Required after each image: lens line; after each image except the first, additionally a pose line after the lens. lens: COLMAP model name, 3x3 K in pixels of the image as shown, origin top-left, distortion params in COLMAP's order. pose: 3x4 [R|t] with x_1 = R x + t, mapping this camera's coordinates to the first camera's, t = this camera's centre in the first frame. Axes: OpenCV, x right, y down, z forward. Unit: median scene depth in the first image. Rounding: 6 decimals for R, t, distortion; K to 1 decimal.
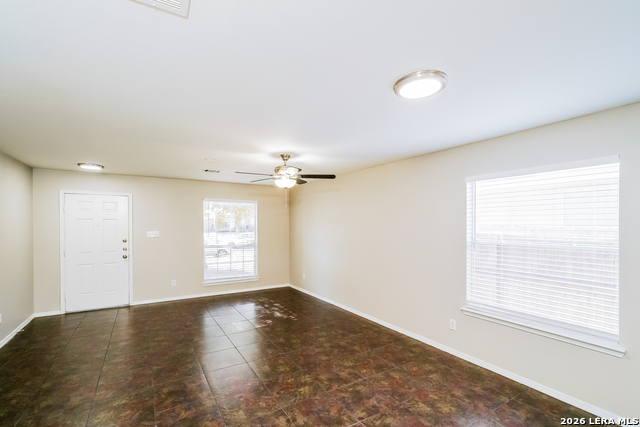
lens RADIAL K [[287.4, 0, 317.5], [0, 287.4, 226.4], [0, 0, 1]] dist [-0.001938, 0.000057]
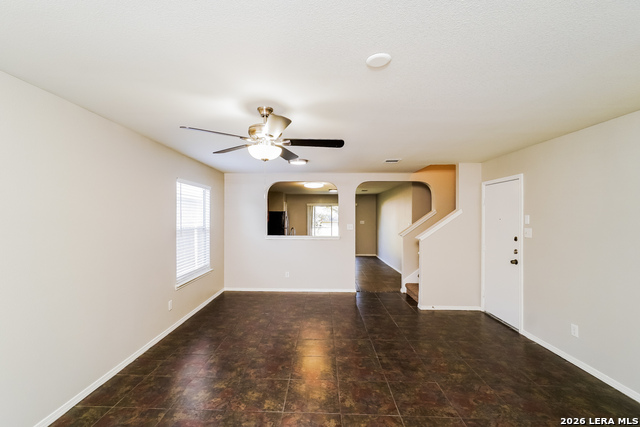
lens RADIAL K [[287.4, 0, 317.5], [0, 287.4, 226.4], [0, 0, 1]] dist [-0.001938, 0.000057]
pose [[-0.844301, -0.021844, 0.535424, -0.666251], [-0.004483, 0.999422, 0.033704, -0.002254], [-0.535850, 0.026056, -0.843911, 1.814424]]
